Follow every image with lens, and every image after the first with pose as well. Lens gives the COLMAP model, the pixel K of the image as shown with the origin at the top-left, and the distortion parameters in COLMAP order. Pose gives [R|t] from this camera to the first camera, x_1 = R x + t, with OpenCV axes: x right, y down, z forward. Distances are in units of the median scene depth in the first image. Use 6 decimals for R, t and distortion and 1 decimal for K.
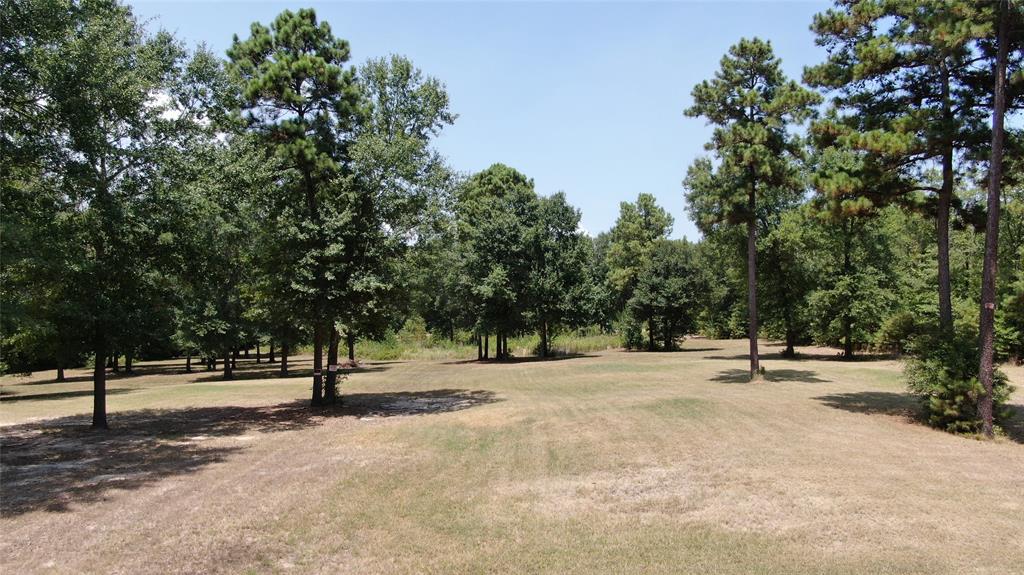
lens RADIAL K [[733.5, 0, 517.1], [0, 733.5, 289.9], [0, 0, 1]] dist [-0.009693, 0.005358]
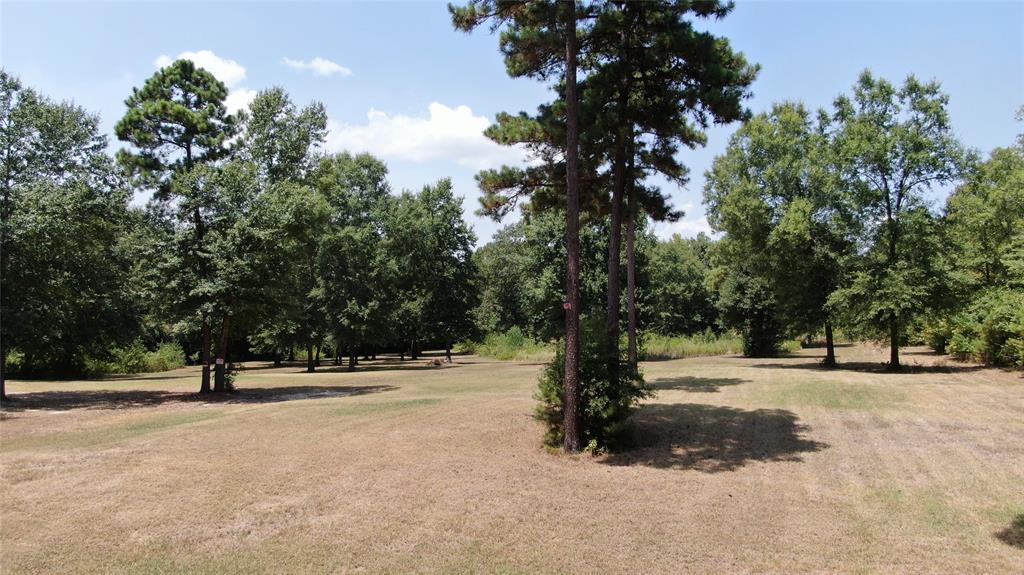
lens RADIAL K [[733.5, 0, 513.8], [0, 733.5, 290.8], [0, 0, 1]] dist [-0.009693, 0.005358]
pose [[0.927037, -0.012407, -0.374764, 0.291742], [0.011435, 0.999923, -0.004817, 0.001901], [0.374795, 0.000181, 0.927108, 0.048473]]
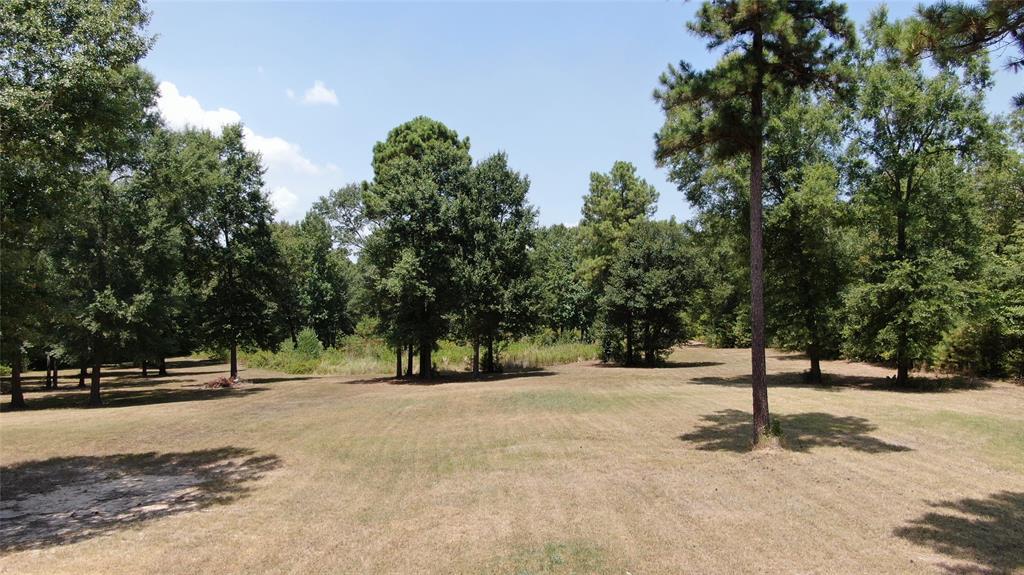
lens RADIAL K [[733.5, 0, 517.0], [0, 733.5, 285.7], [0, 0, 1]] dist [-0.009693, 0.005358]
pose [[0.999895, 0.002903, -0.014183, 0.087547], [-0.003013, 0.999965, -0.007800, 0.006690], [0.014160, 0.007842, 0.999869, 0.264021]]
